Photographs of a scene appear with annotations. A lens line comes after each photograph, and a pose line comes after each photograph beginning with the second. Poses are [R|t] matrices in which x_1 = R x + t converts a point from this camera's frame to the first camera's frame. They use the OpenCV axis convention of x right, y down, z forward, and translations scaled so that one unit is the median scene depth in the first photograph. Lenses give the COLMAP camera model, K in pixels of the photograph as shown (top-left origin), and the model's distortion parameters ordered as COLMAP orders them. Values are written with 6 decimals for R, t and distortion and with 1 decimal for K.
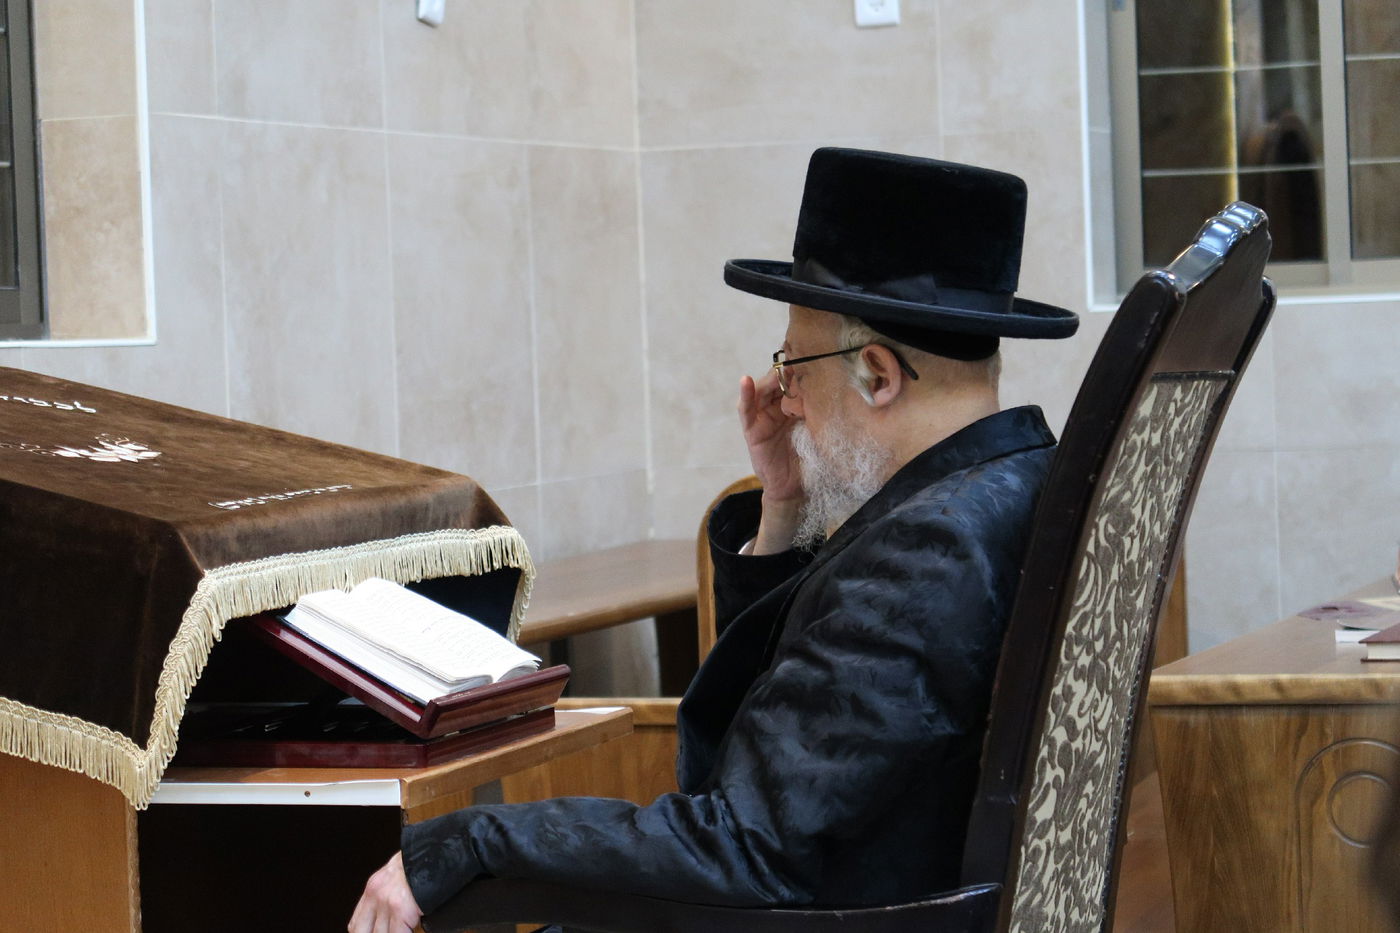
lens RADIAL K [[3892.7, 0, 700.0], [0, 3892.7, 466.5], [0, 0, 1]] dist [-0.145704, 0.104605]
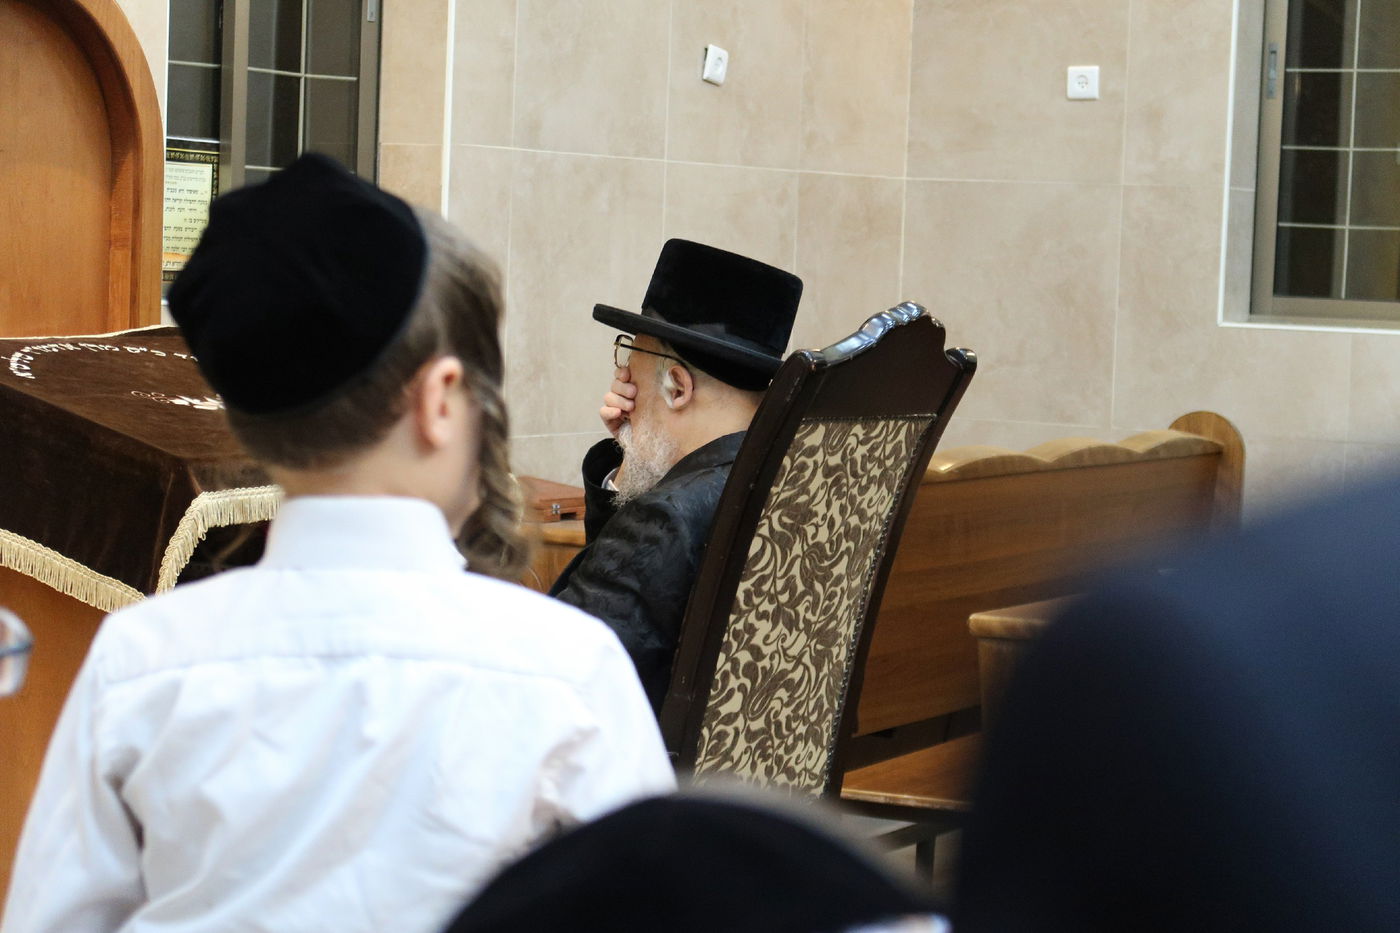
lens RADIAL K [[3078.8, 0, 700.0], [0, 3078.8, 466.5], [0, 0, 1]] dist [-0.023264, -0.113953]
pose [[0.976227, 0.087885, -0.198136, 0.178938], [-0.080651, 0.995757, 0.044308, -0.031226], [0.201189, -0.027275, 0.979173, -0.083295]]
